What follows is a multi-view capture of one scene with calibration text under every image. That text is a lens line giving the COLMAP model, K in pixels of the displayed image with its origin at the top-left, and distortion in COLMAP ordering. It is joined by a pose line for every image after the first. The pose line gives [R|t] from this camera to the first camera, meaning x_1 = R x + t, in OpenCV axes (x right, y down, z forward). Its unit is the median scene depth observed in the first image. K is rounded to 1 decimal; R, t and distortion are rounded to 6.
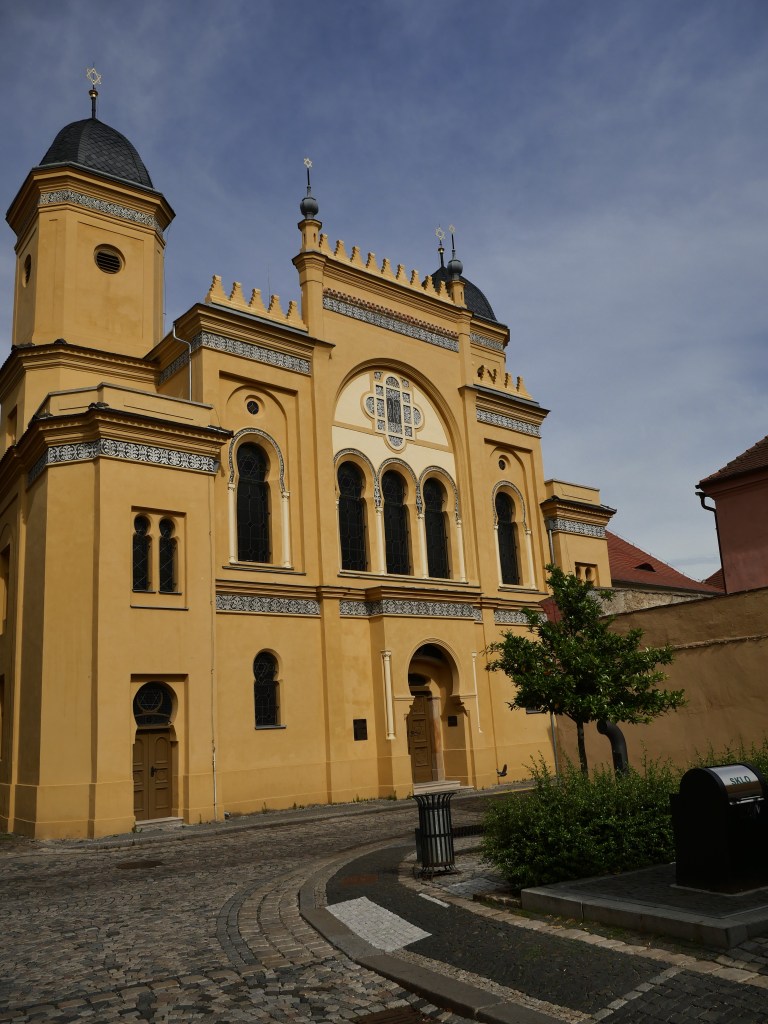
lens RADIAL K [[906.6, 0, 384.0], [0, 906.6, 512.0], [0, 0, 1]] dist [-0.007712, -0.005383]
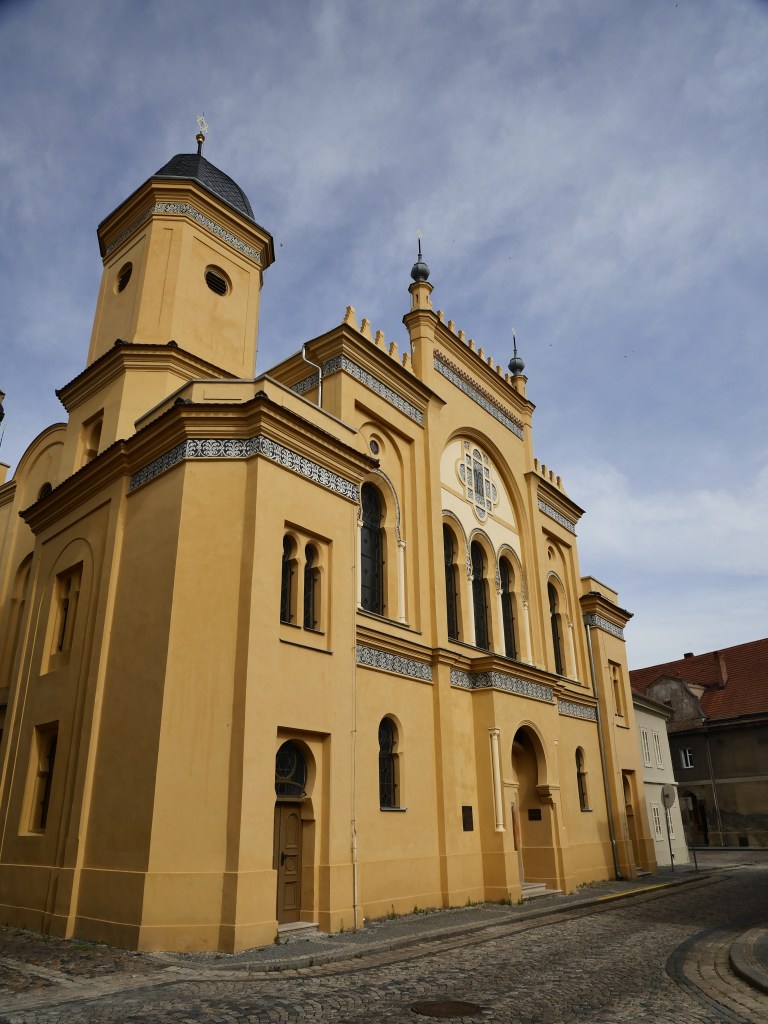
lens RADIAL K [[758.8, 0, 384.0], [0, 758.8, 512.0], [0, 0, 1]] dist [-0.035020, 0.002657]
pose [[0.974339, 0.126326, 0.186291, -0.271598], [-0.093232, 0.979820, -0.176807, 0.085195], [-0.204867, 0.154902, 0.966455, 0.263622]]
